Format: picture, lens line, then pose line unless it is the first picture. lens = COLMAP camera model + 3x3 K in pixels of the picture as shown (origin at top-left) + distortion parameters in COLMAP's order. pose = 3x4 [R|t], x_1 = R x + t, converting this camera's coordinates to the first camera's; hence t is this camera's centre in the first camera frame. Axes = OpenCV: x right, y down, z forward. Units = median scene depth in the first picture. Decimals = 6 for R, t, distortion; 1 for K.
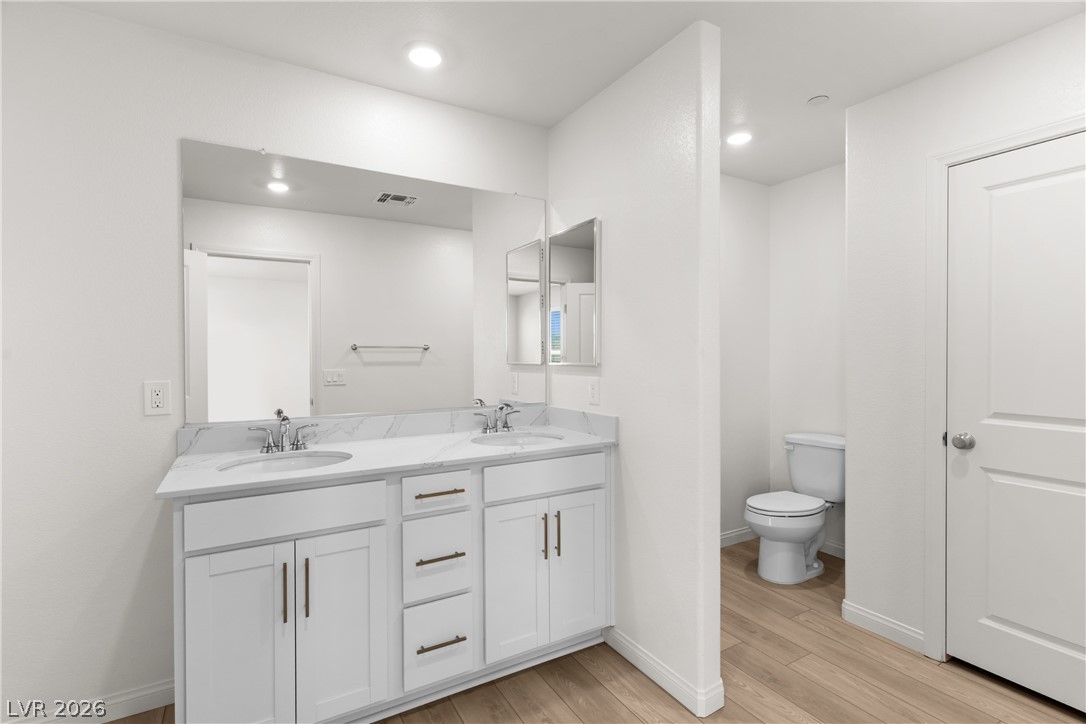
lens RADIAL K [[514.1, 0, 541.1], [0, 514.1, 358.3], [0, 0, 1]] dist [0.004879, -0.000402]
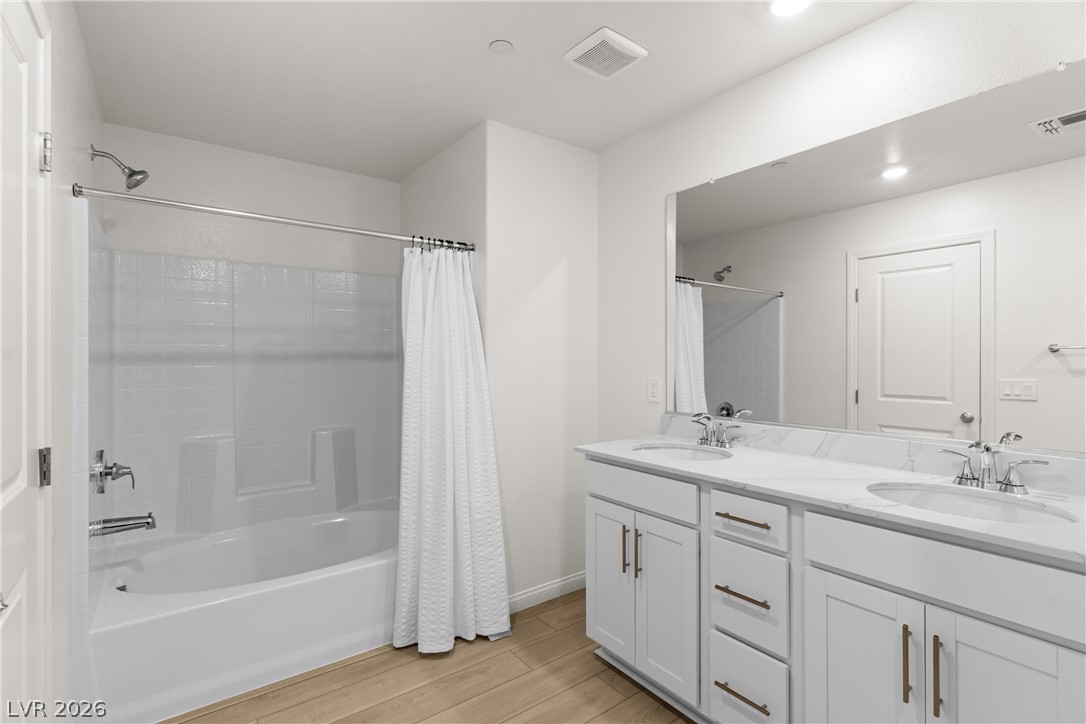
lens RADIAL K [[514.1, 0, 541.0], [0, 514.1, 359.6], [0, 0, 1]] dist [0.004879, -0.000402]
pose [[0.100357, 0.004178, -0.994943, 0.505830], [-0.007637, 0.999965, 0.003428, -0.006250], [0.994922, 0.007255, 0.100385, 0.460623]]
